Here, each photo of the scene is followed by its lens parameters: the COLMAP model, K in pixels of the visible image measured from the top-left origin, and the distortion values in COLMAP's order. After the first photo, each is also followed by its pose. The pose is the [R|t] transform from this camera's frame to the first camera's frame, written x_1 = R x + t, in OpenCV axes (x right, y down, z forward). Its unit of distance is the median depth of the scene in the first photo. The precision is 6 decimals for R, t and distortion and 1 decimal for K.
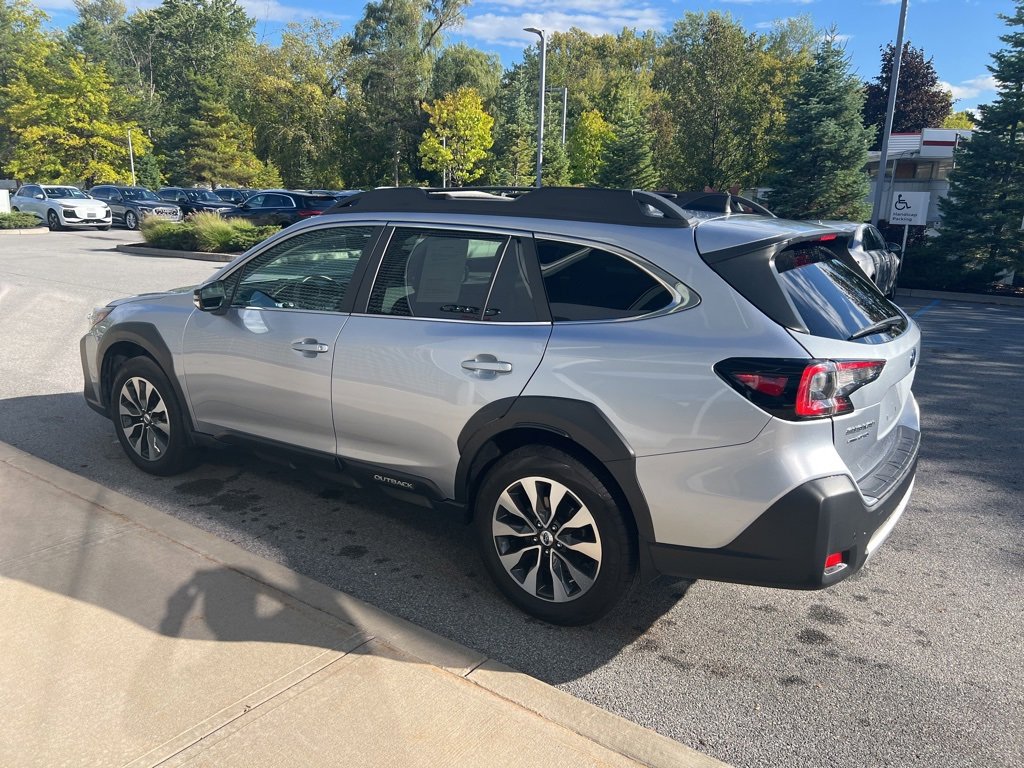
lens RADIAL K [[767.0, 0, 510.8], [0, 767.0, 390.3], [0, 0, 1]] dist [0.050701, -0.051884]
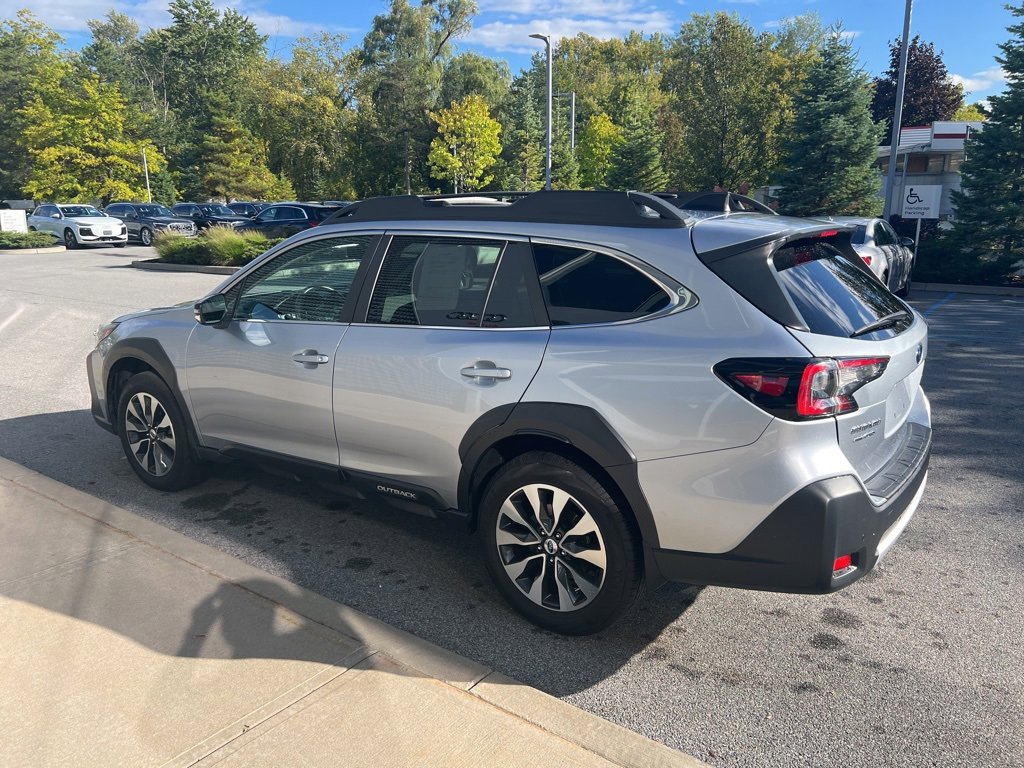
lens RADIAL K [[767.0, 0, 516.8], [0, 767.0, 383.7], [0, 0, 1]] dist [0.050701, -0.051884]
pose [[0.999556, -0.025906, -0.014721, 0.008874], [0.025684, 0.999557, -0.015065, -0.000723], [0.015105, 0.014681, 0.999778, 0.004779]]
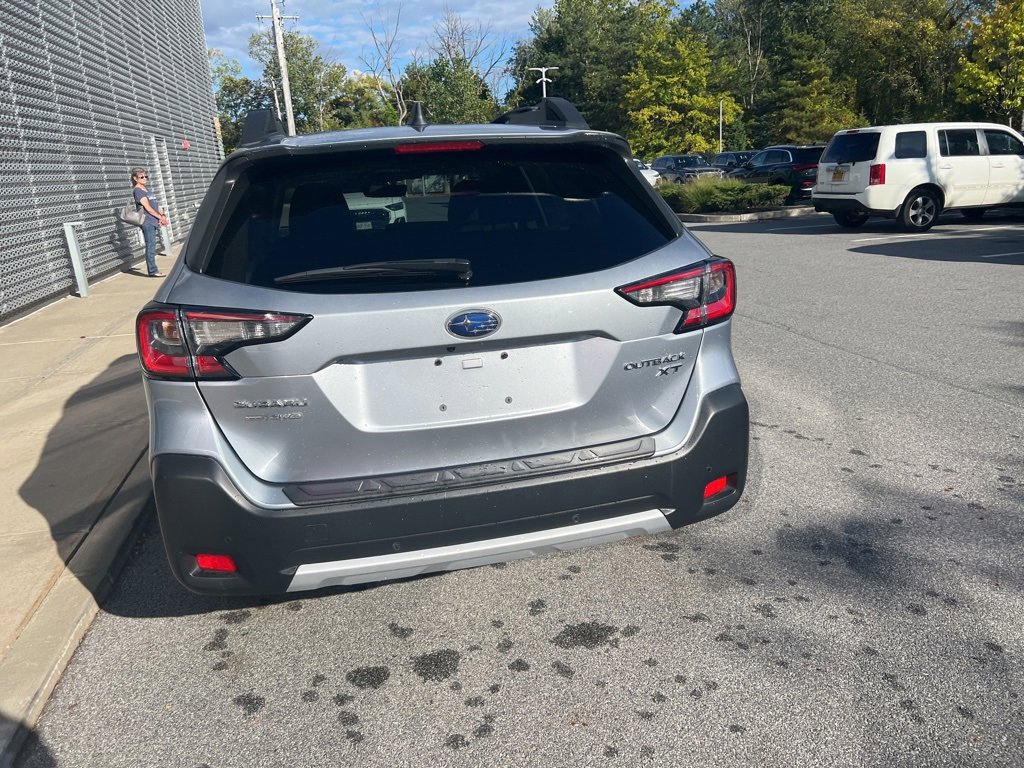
lens RADIAL K [[767.0, 0, 521.1], [0, 767.0, 396.3], [0, 0, 1]] dist [0.050701, -0.051884]
pose [[0.740905, 0.127210, -0.659452, 0.377974], [-0.092063, 0.991866, 0.087900, -0.015738], [0.665270, -0.004415, 0.746590, 0.203689]]
